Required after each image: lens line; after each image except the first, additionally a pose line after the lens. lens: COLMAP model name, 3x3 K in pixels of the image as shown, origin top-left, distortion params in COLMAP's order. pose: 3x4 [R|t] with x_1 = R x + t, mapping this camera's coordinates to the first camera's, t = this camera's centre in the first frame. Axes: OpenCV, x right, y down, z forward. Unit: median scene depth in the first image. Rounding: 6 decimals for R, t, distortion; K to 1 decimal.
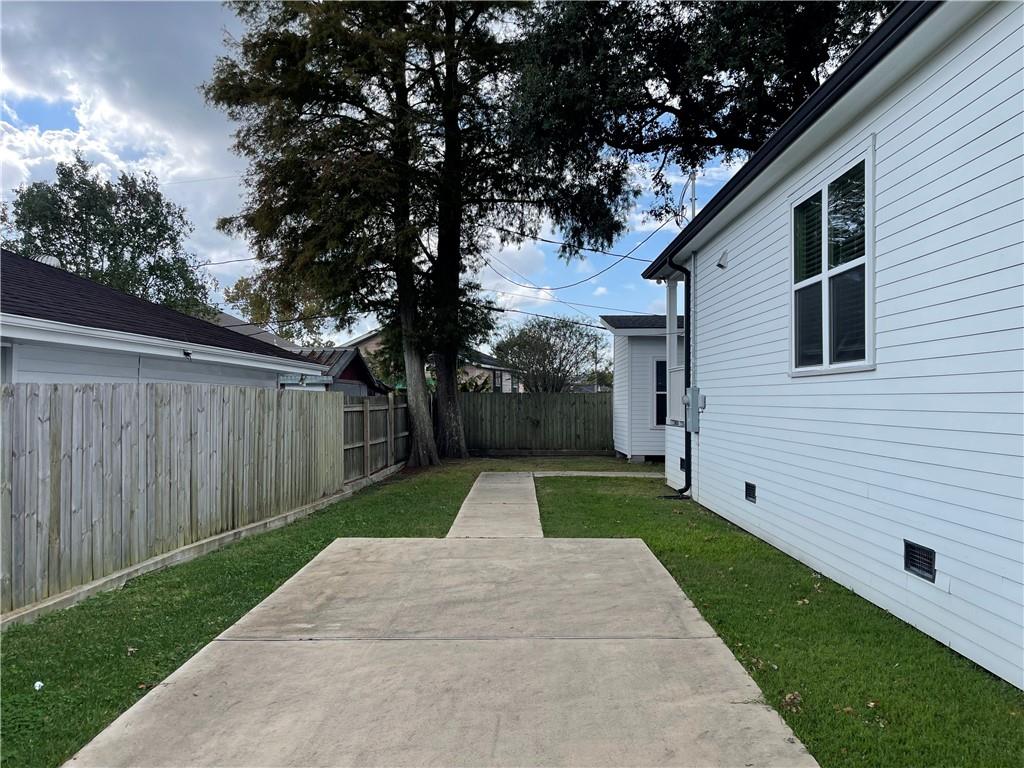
lens RADIAL K [[778.6, 0, 509.1], [0, 778.6, 386.7], [0, 0, 1]] dist [0.058074, -0.011366]
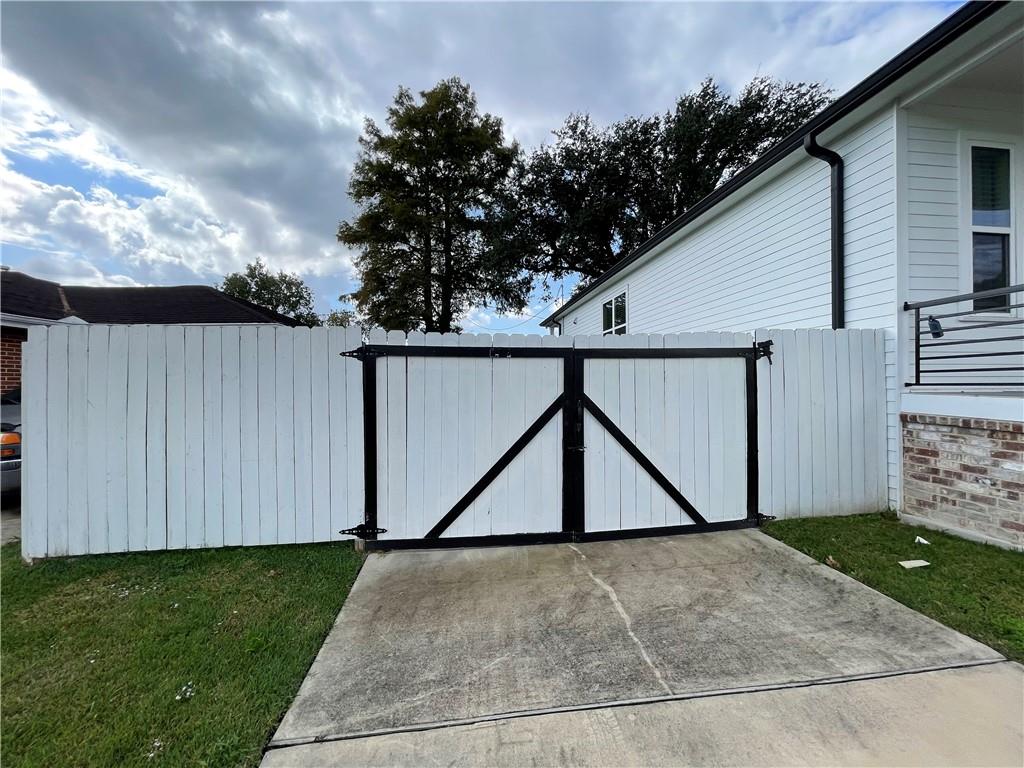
lens RADIAL K [[413.8, 0, 515.3], [0, 413.8, 382.9], [0, 0, 1]] dist [0.005518, 0.000132]
pose [[0.988370, -0.008600, 0.151824, -0.081330], [0.007357, 0.999935, 0.008752, 0.019130], [-0.151889, -0.007533, 0.988369, -0.196852]]
